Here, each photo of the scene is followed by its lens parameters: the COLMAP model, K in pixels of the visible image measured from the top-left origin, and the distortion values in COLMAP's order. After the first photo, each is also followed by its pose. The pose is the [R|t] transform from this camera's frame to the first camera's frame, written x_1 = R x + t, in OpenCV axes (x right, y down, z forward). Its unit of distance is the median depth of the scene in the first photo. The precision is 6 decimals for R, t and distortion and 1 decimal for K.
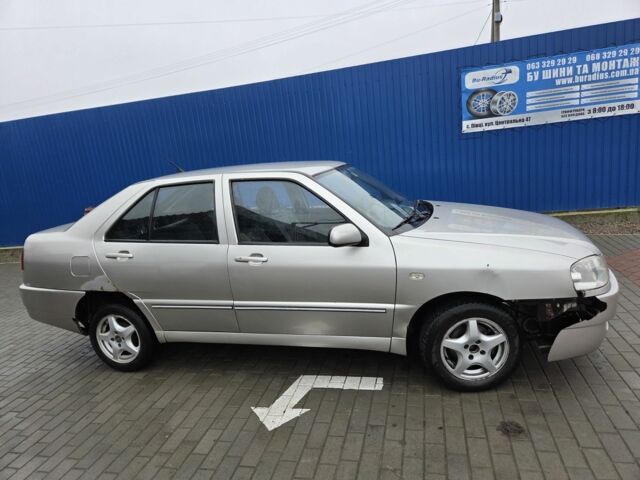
lens RADIAL K [[436.7, 0, 320.0], [0, 436.7, 240.0], [0, 0, 1]] dist [0.025331, -0.005056]
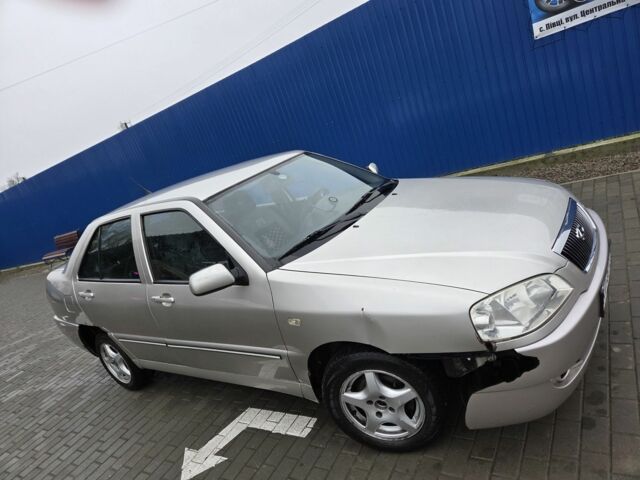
lens RADIAL K [[436.7, 0, 320.0], [0, 436.7, 240.0], [0, 0, 1]] dist [0.025331, -0.005056]
pose [[0.923258, -0.114522, -0.366714, 0.543538], [0.167891, 0.978837, 0.117008, -0.142148], [0.345553, -0.169597, 0.922946, 0.275697]]
